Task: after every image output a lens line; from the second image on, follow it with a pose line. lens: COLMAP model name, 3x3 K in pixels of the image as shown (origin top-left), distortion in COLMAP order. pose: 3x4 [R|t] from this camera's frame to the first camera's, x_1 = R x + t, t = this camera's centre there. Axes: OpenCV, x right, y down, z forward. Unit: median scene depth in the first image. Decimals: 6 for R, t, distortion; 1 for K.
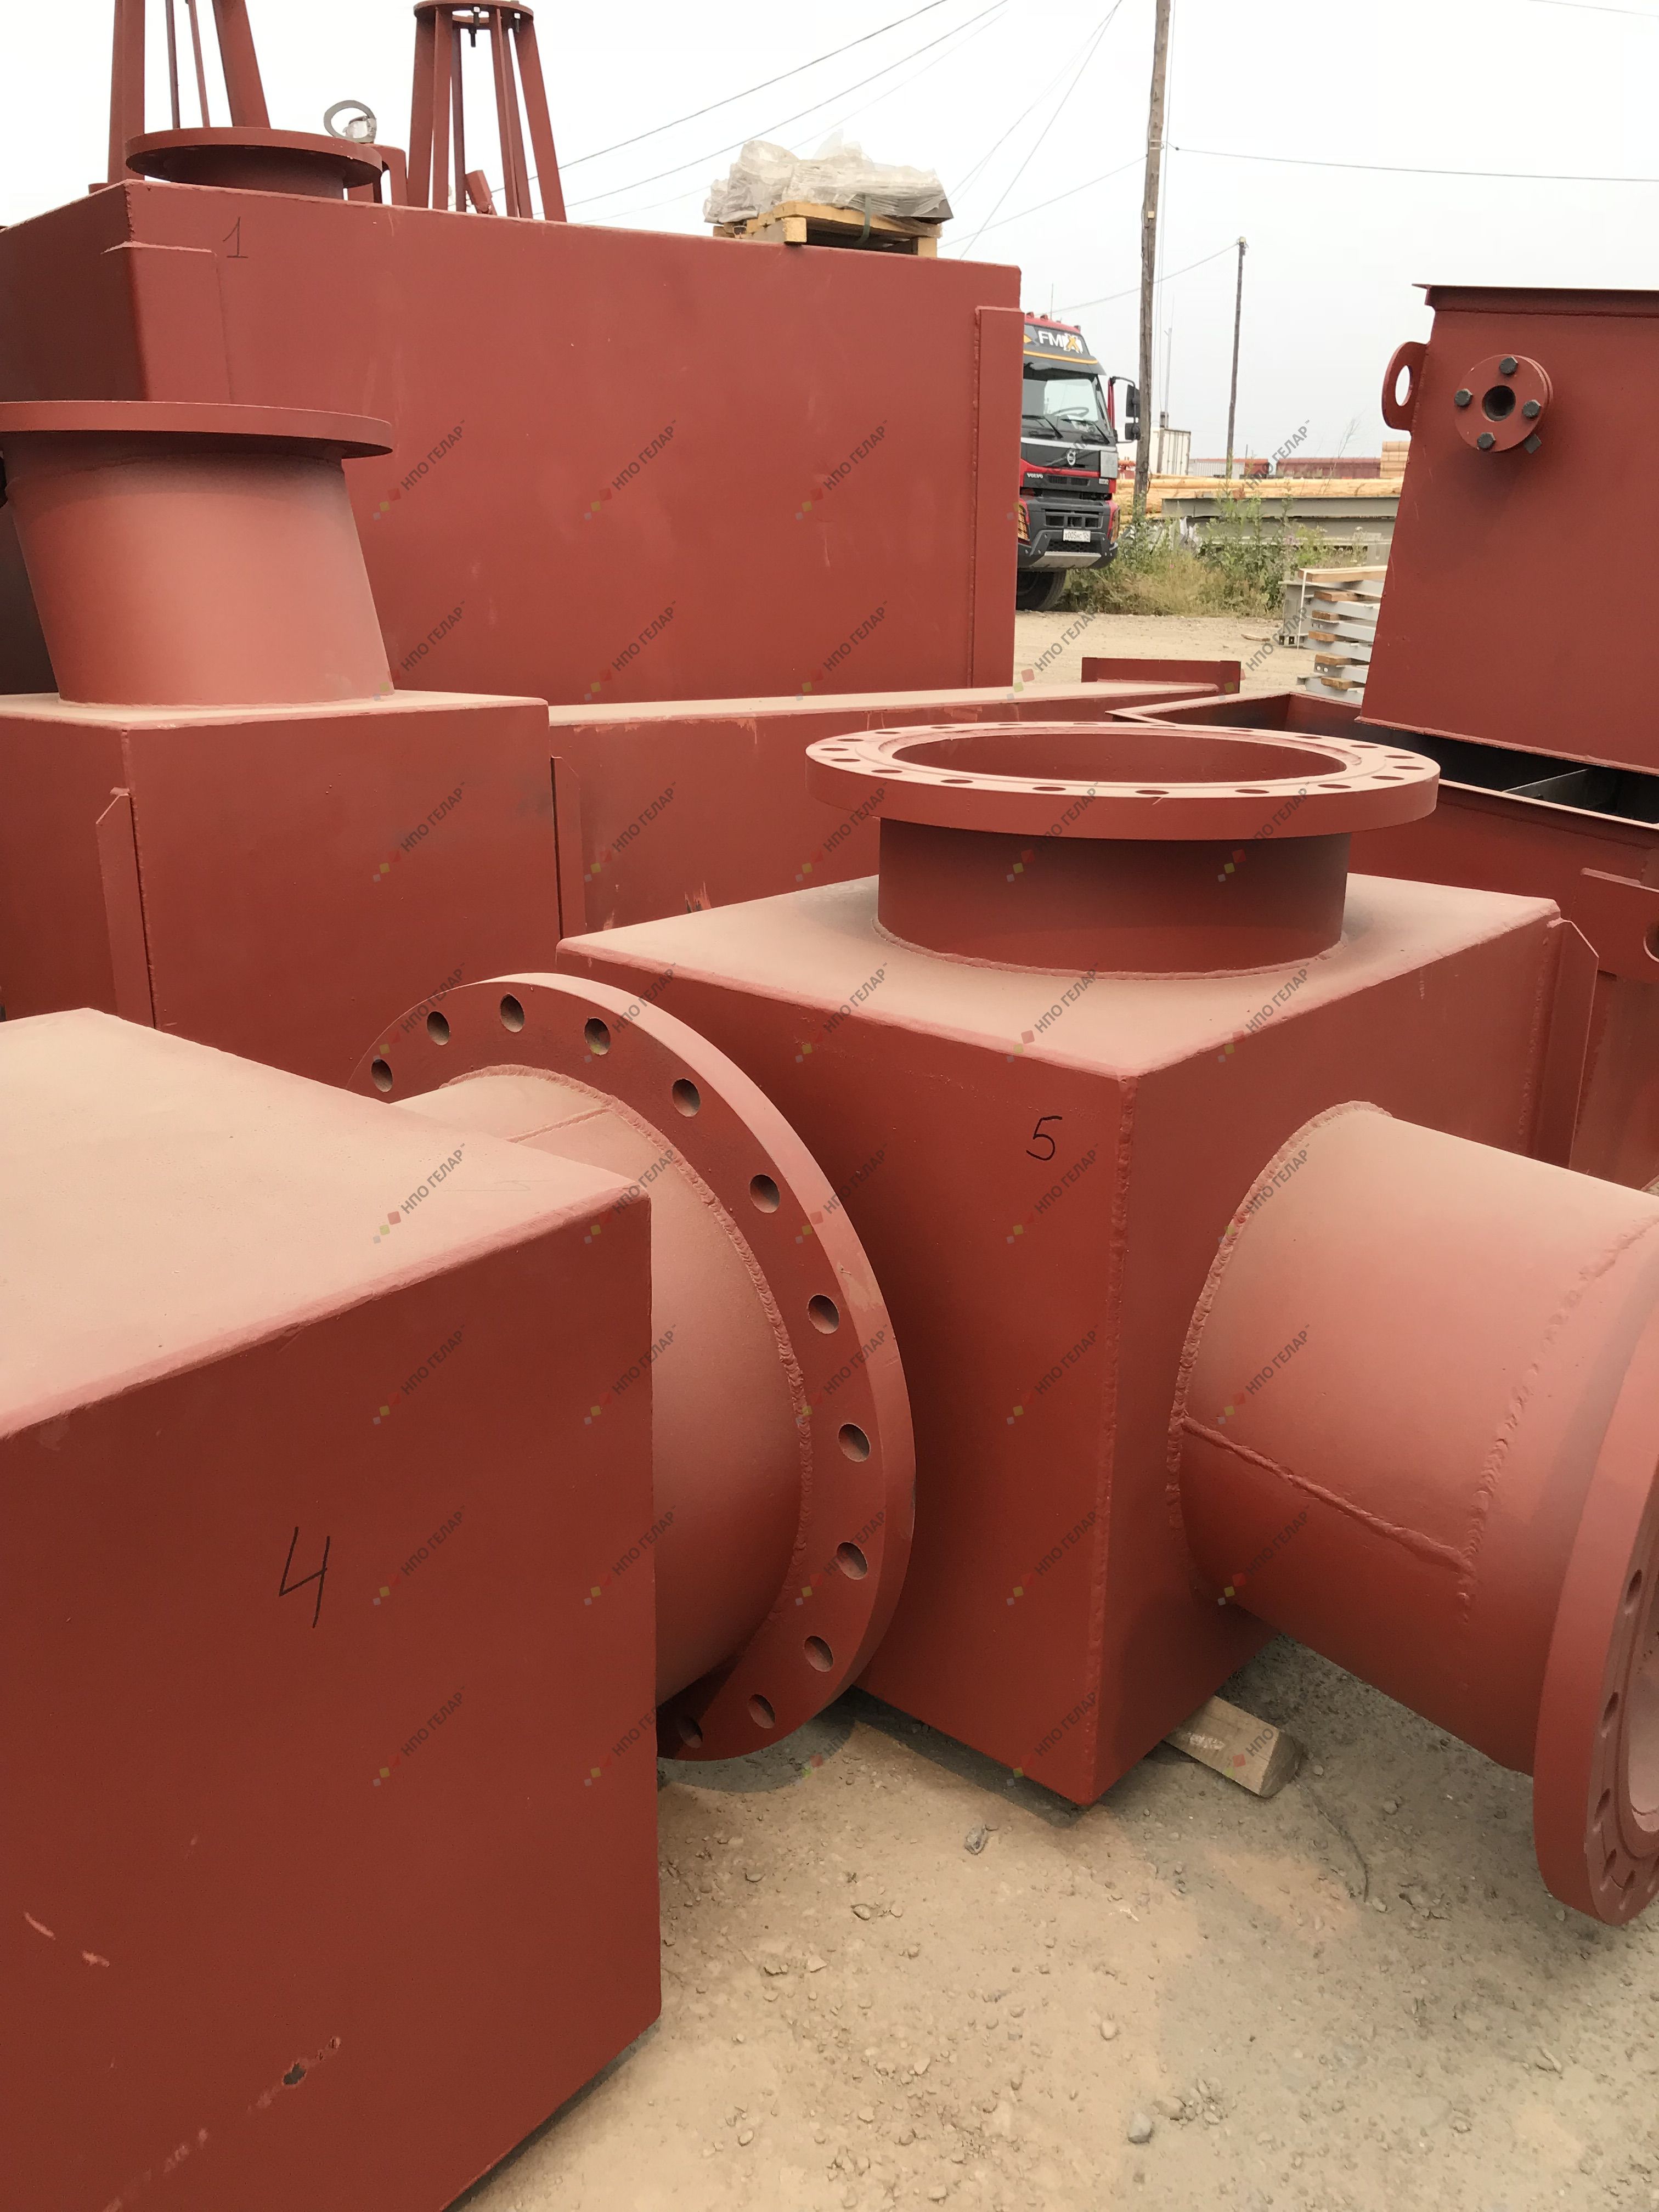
lens RADIAL K [[1787.1, 0, 835.4], [0, 1787.1, 1092.3], [0, 0, 1]] dist [0.025217, -0.026845]
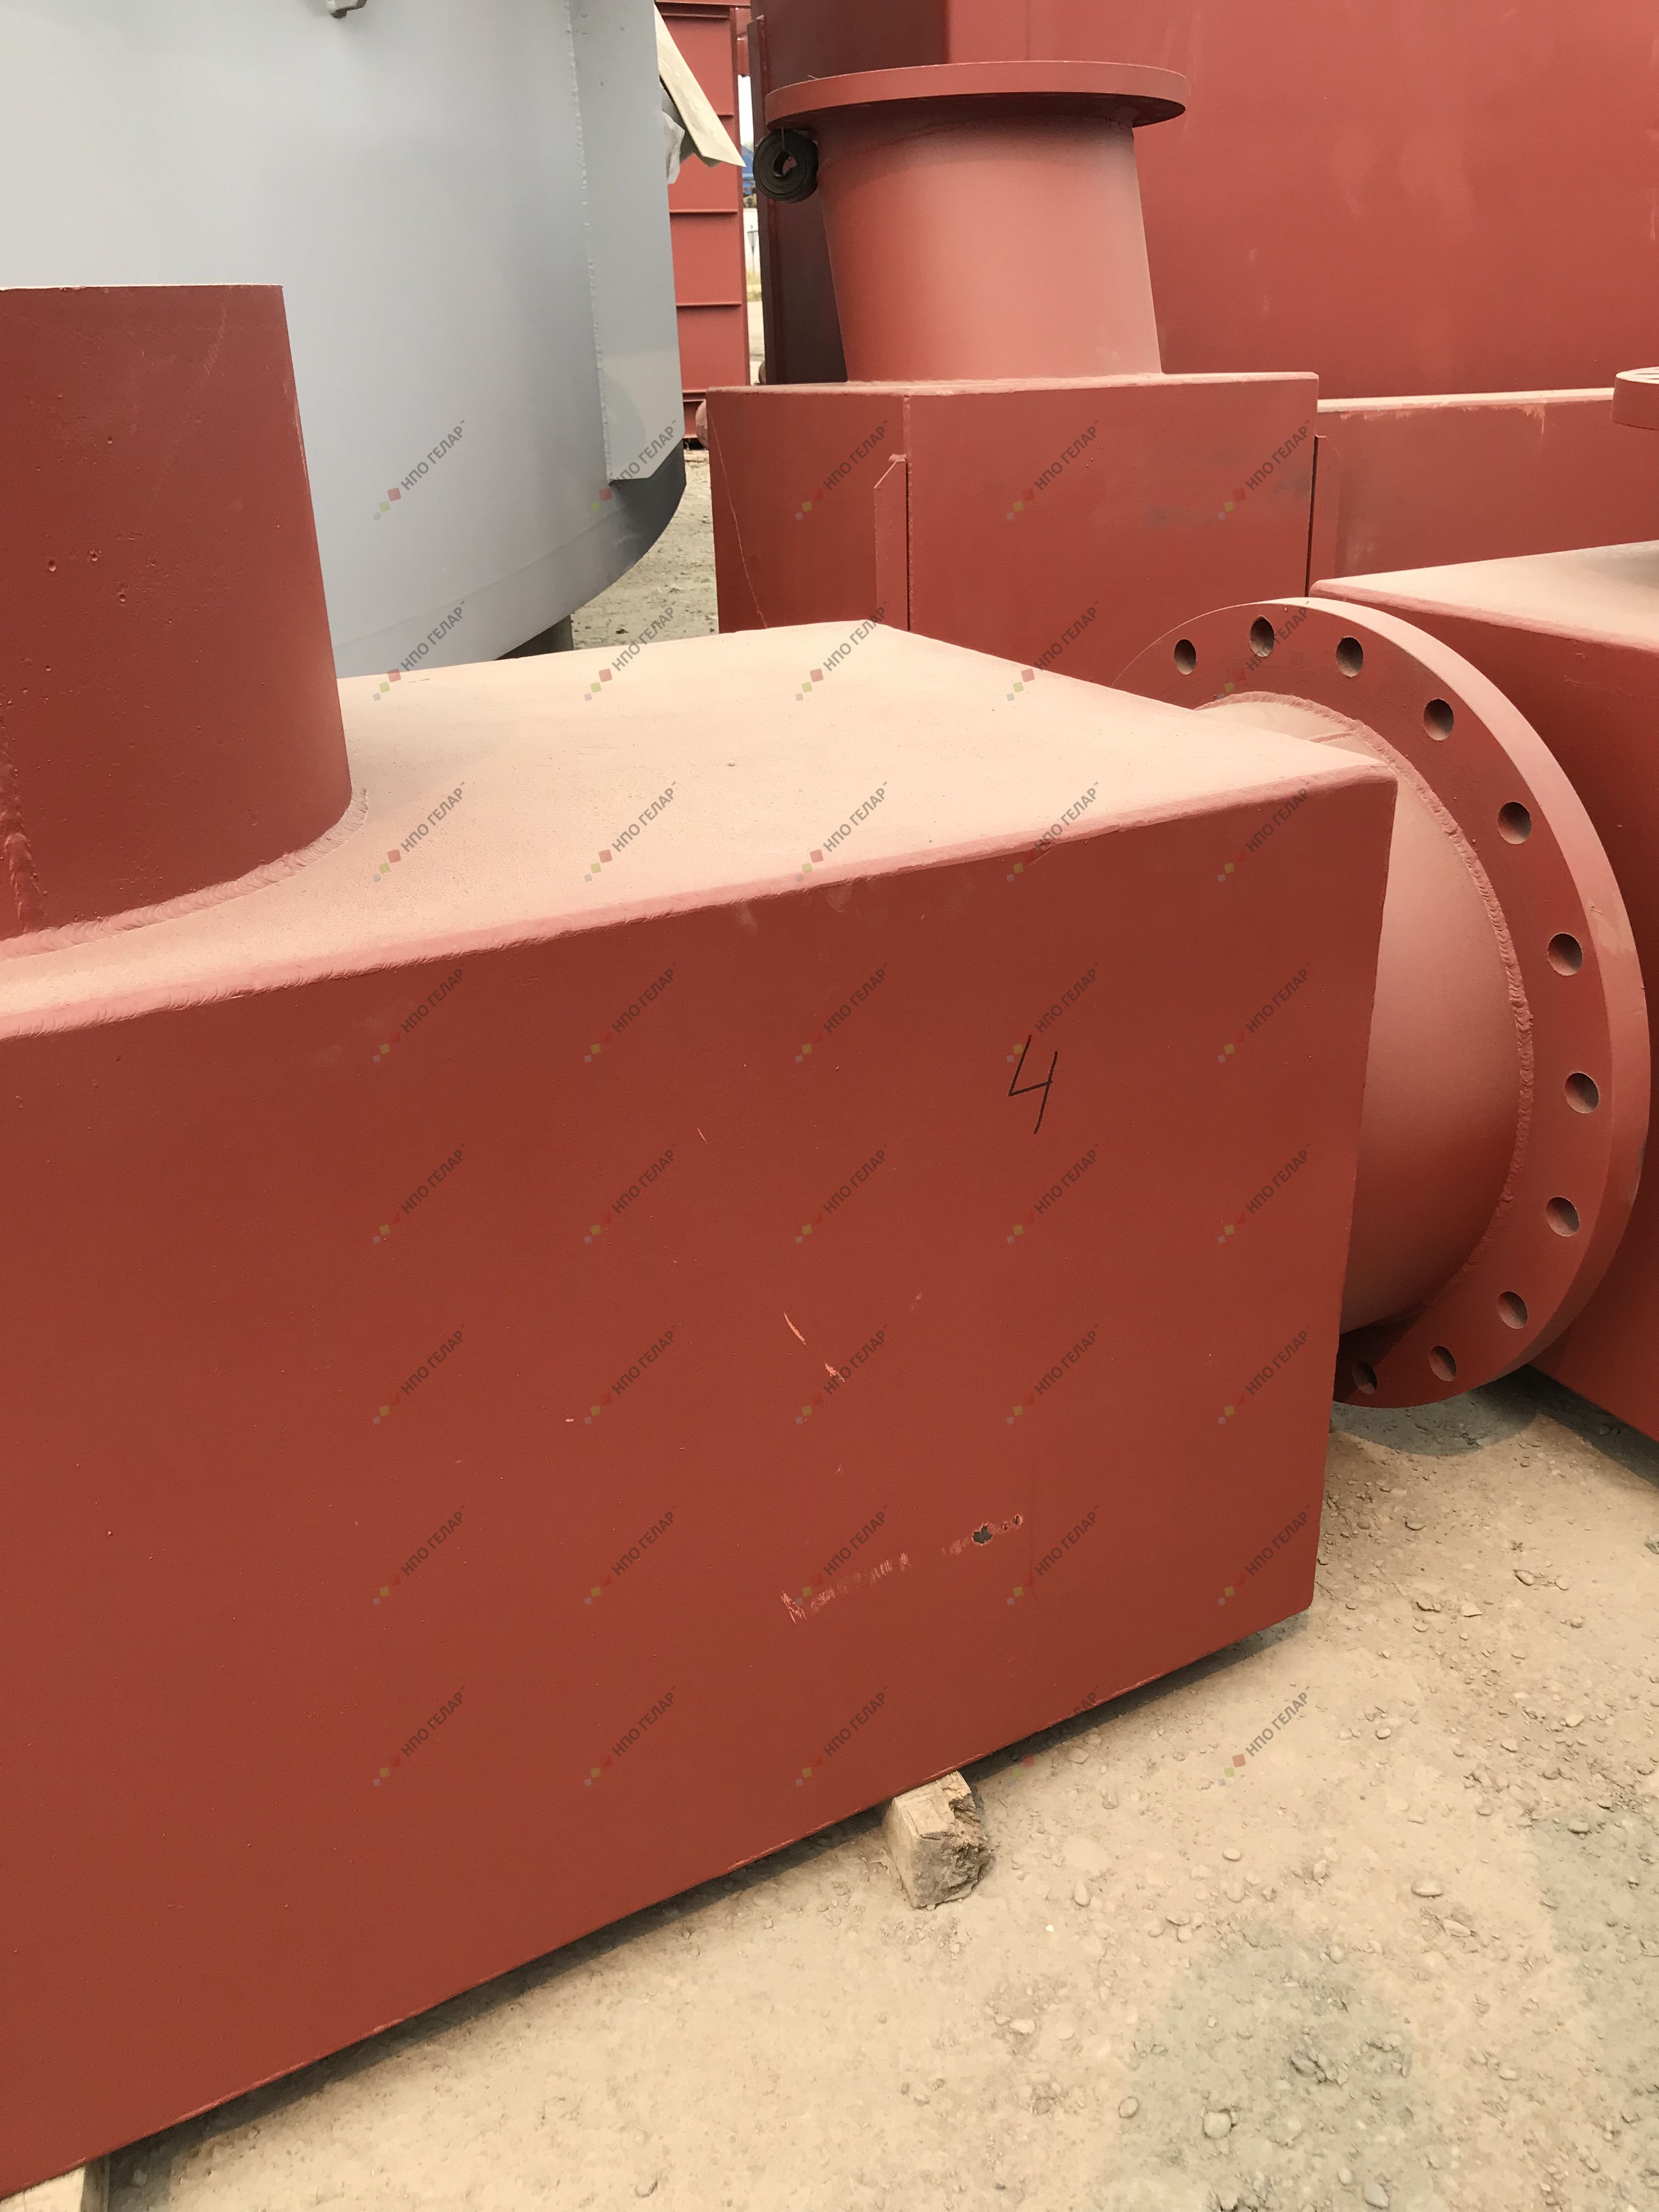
lens RADIAL K [[1787.1, 0, 841.9], [0, 1787.1, 1113.1], [0, 0, 1]] dist [0.025217, -0.026845]
pose [[0.925344, 0.119533, -0.359793, -0.008813], [-0.074629, 0.987858, 0.136258, 0.104062], [0.371712, -0.099235, 0.923029, -0.027061]]
